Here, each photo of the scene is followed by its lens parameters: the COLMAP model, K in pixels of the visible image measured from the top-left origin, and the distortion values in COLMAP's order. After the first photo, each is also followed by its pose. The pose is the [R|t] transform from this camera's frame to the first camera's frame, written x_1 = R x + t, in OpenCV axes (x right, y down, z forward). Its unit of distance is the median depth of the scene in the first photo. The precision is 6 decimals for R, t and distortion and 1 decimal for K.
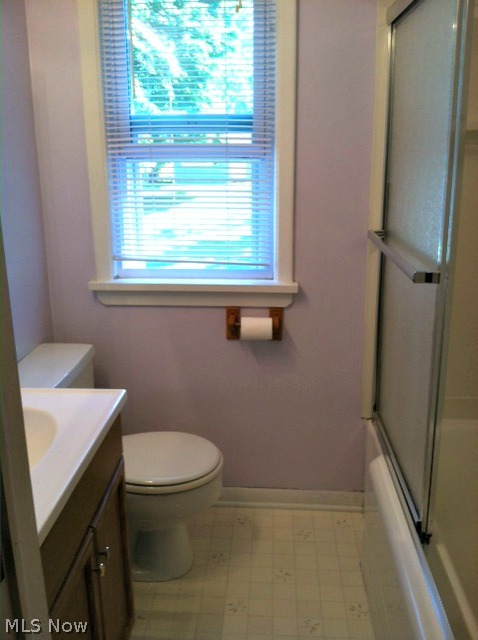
lens RADIAL K [[628.4, 0, 220.7], [0, 628.4, 322.8], [0, 0, 1]] dist [0.133201, -0.386671]
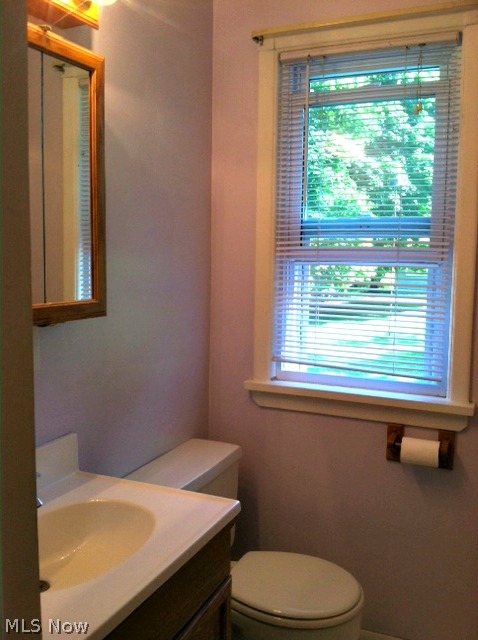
lens RADIAL K [[628.4, 0, 220.7], [0, 628.4, 322.8], [0, 0, 1]] dist [0.133201, -0.386671]
pose [[0.935054, 0.058852, -0.349585, 0.094474], [-0.116600, 0.982314, -0.146507, -0.005562], [0.334780, 0.177754, 0.925379, 0.064132]]
